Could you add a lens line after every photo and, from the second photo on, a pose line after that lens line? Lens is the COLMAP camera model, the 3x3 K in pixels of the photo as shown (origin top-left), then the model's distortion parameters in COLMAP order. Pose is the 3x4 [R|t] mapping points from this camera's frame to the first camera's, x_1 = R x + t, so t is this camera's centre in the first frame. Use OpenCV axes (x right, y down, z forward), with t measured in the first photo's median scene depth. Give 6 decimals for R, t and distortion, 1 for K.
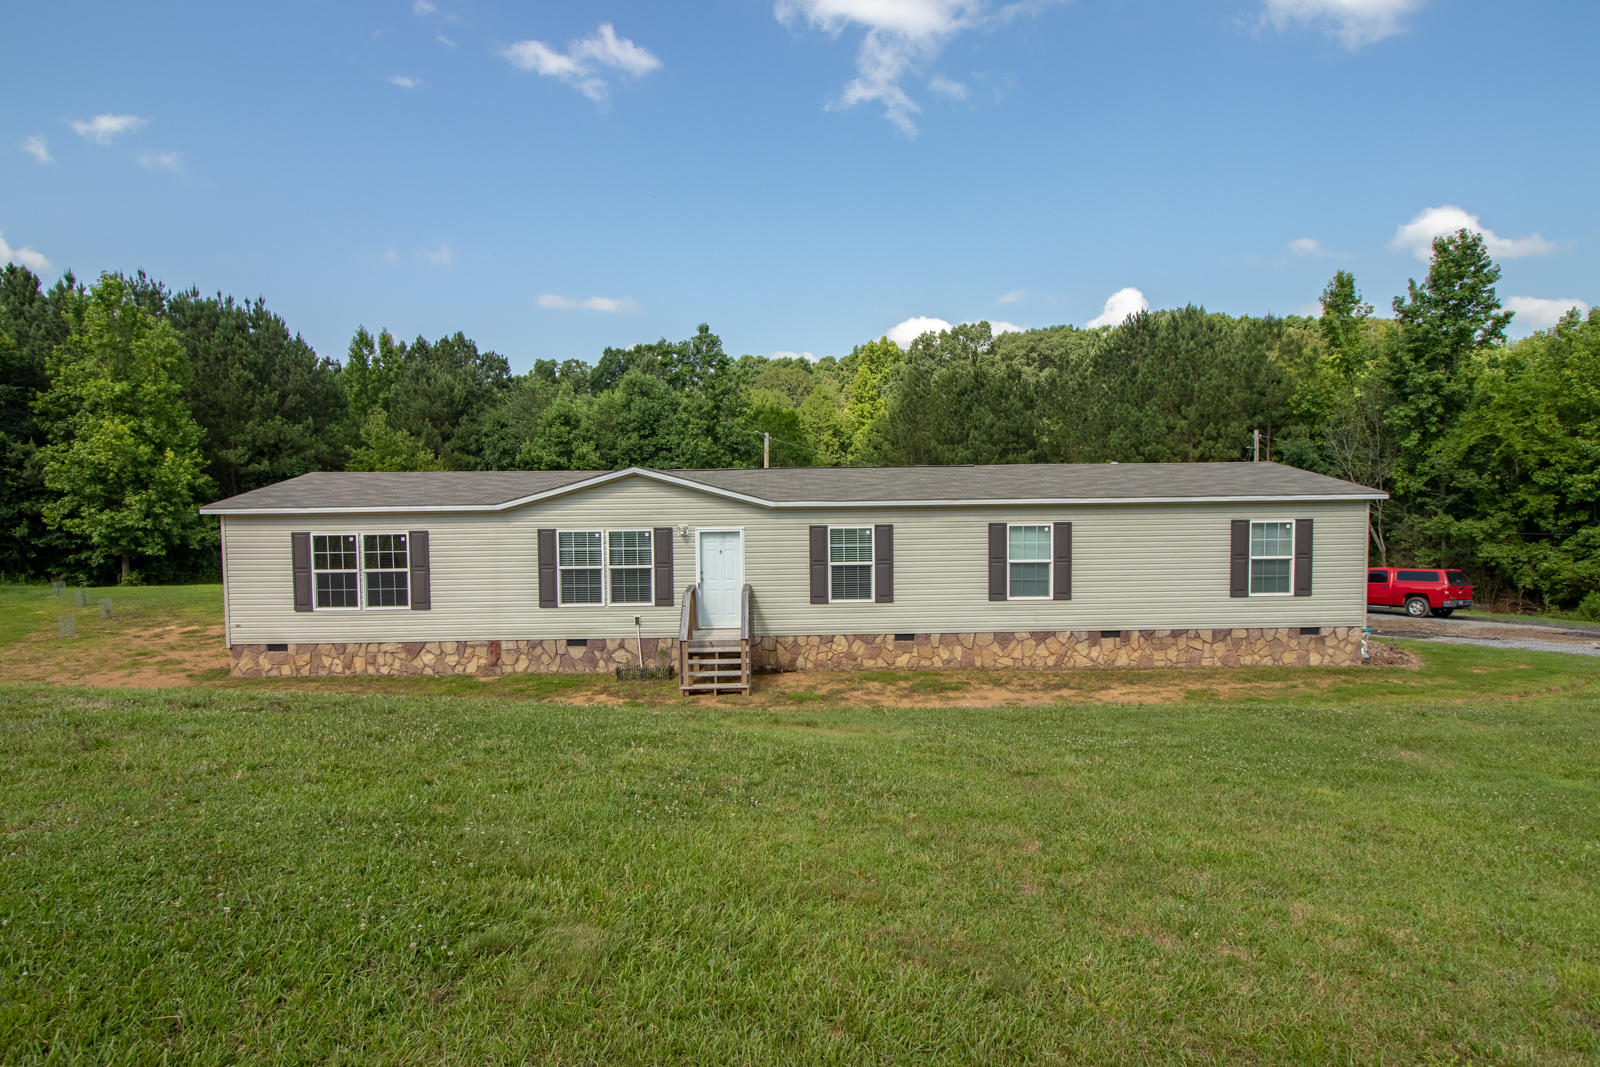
lens RADIAL K [[868.9, 0, 800.0], [0, 868.9, 533.5], [0, 0, 1]] dist [-0.004172, -0.000426]
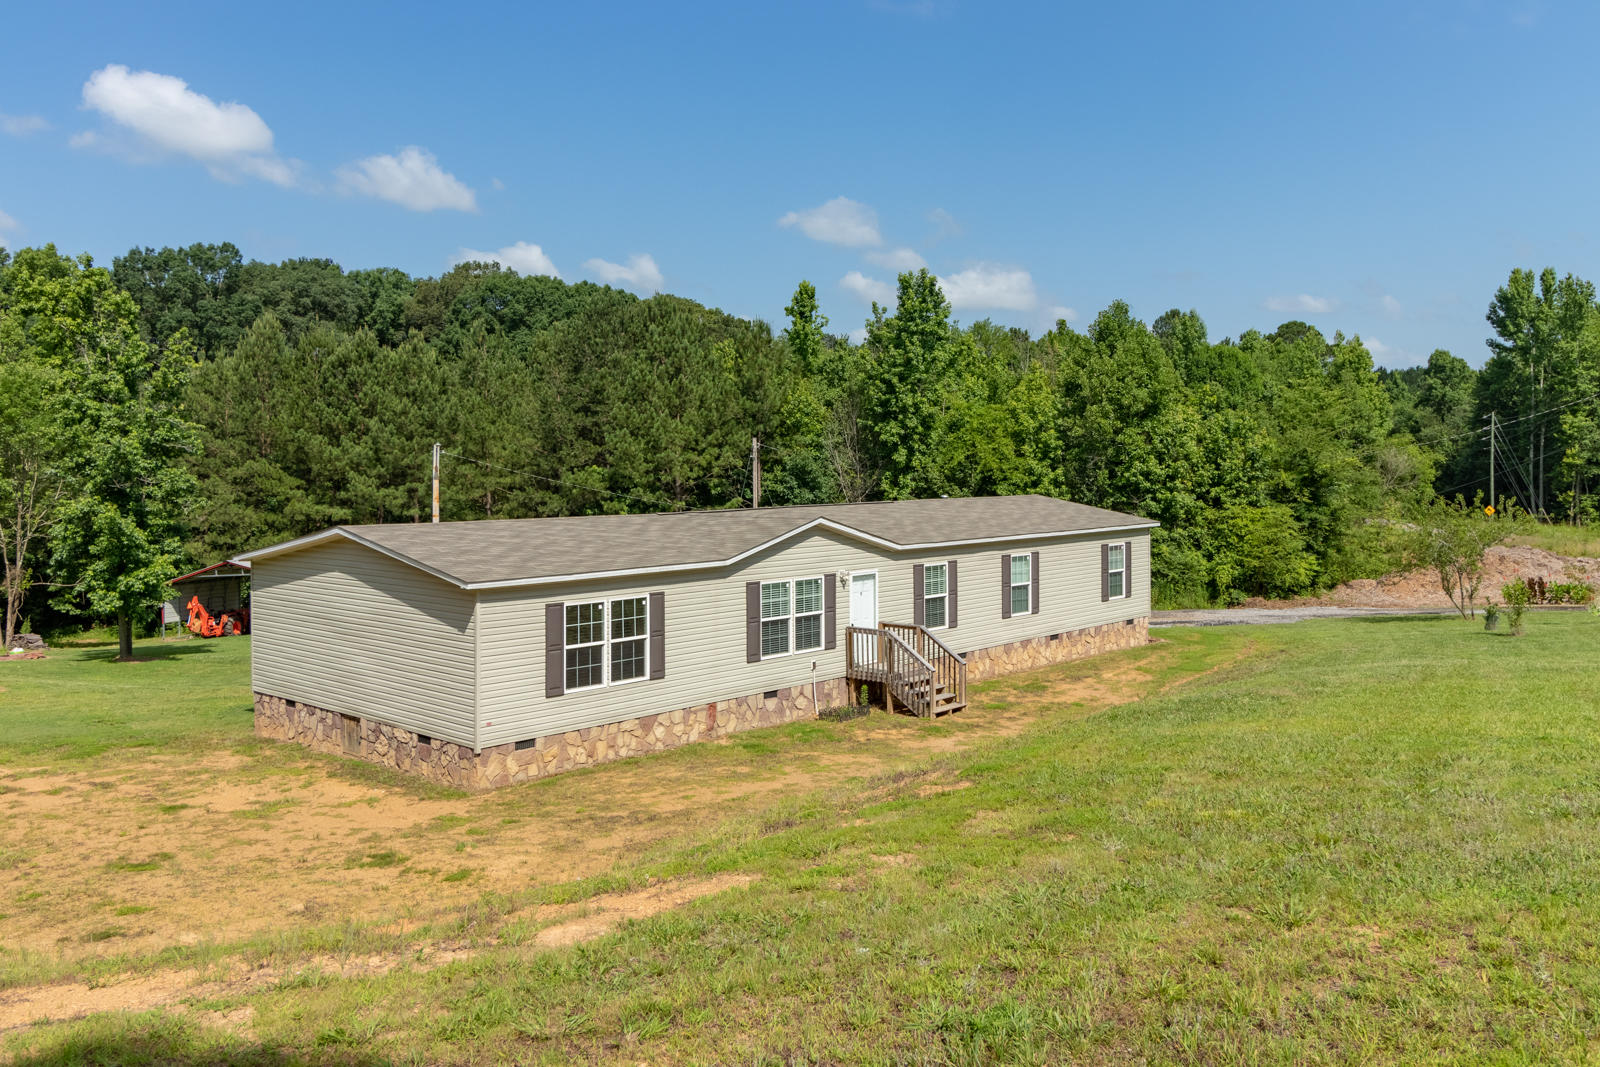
lens RADIAL K [[1250.7, 0, 800.0], [0, 1250.7, 533.5], [0, 0, 1]] dist [-0.005862, -0.003114]
pose [[0.694911, -0.032300, 0.718370, -1.260475], [0.035266, 0.999319, 0.010818, -0.072805], [-0.718231, 0.017816, 0.695577, -0.022262]]
